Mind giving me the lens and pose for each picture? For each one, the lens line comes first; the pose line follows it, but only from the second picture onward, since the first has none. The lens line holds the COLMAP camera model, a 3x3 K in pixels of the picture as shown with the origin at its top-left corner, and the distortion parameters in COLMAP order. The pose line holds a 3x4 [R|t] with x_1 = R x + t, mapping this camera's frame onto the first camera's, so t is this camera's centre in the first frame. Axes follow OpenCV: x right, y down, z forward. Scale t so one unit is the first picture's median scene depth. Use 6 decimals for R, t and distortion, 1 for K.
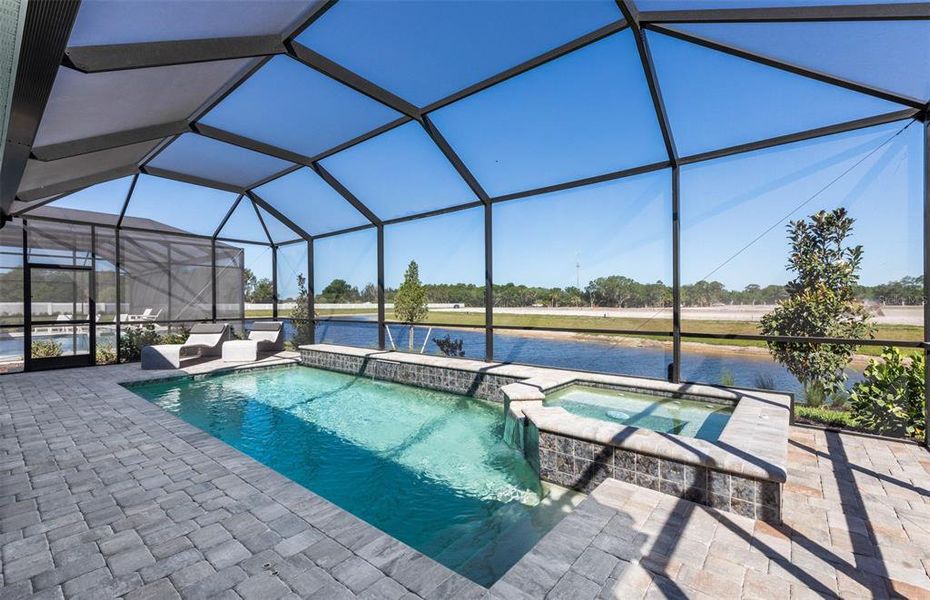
lens RADIAL K [[394.0, 0, 465.0], [0, 394.0, 300.0], [0, 0, 1]] dist [0.001533, -0.000508]
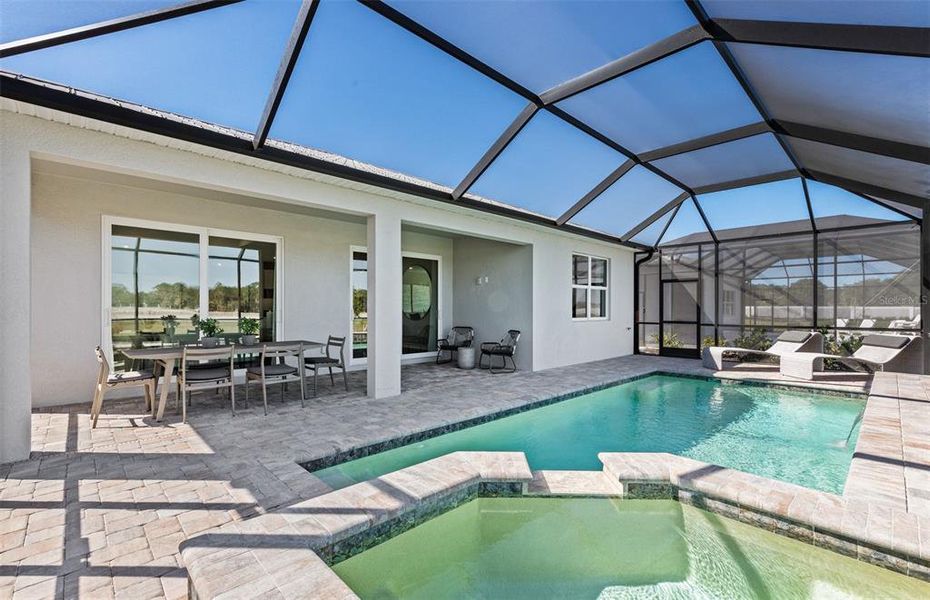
lens RADIAL K [[414.3, 0, 465.0], [0, 414.3, 300.0], [0, 0, 1]] dist [0.008474, 0.000067]
pose [[-0.120052, -0.017849, -0.992607, 0.370071], [0.006424, 0.999803, -0.018755, 0.002219], [0.992747, -0.008628, -0.119914, 0.393307]]
